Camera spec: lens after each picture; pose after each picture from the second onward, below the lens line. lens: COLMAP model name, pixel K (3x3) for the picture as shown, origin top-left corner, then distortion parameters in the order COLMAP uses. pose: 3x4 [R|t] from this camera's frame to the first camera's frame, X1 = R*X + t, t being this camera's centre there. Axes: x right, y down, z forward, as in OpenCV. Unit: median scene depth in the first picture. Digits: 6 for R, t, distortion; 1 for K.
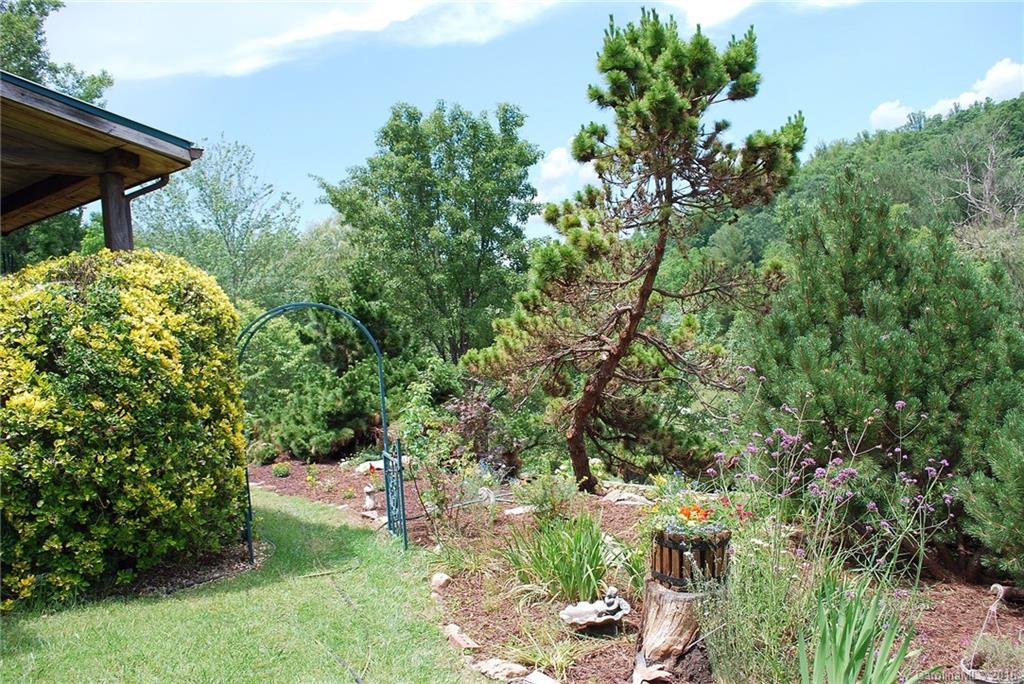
lens RADIAL K [[812.5, 0, 528.1], [0, 812.5, 341.6], [0, 0, 1]] dist [-0.072333, 0.001741]
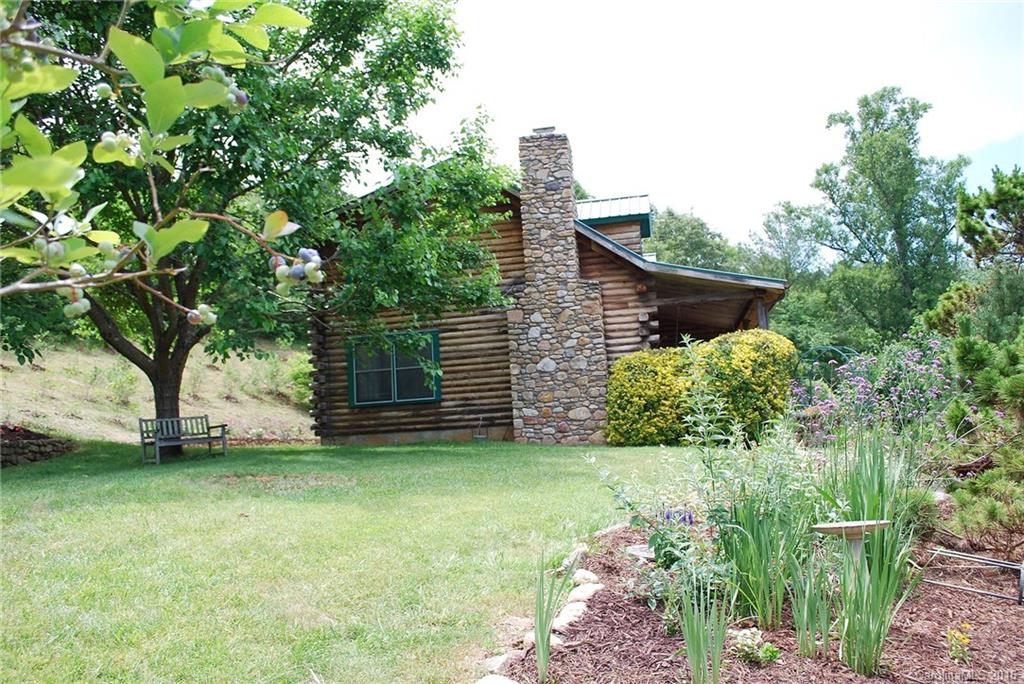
lens RADIAL K [[812.5, 0, 528.1], [0, 812.5, 341.6], [0, 0, 1]] dist [-0.072333, 0.001741]
pose [[0.449558, -0.049206, -0.891895, 1.634617], [-0.001671, 0.998434, -0.055926, 0.078964], [0.893250, 0.026632, 0.448772, -0.894289]]
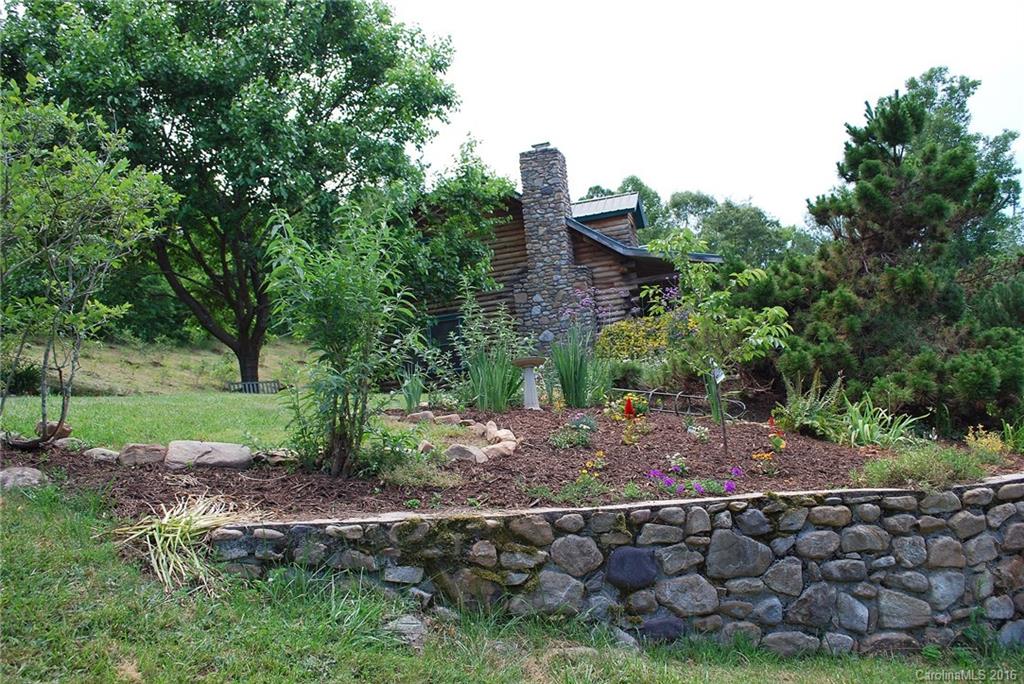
lens RADIAL K [[812.5, 0, 528.1], [0, 812.5, 341.6], [0, 0, 1]] dist [-0.072333, 0.001741]
pose [[0.334226, -0.068615, -0.939992, 2.411472], [0.035456, 0.997556, -0.060210, 0.236871], [0.941826, -0.013204, 0.335842, -0.812823]]
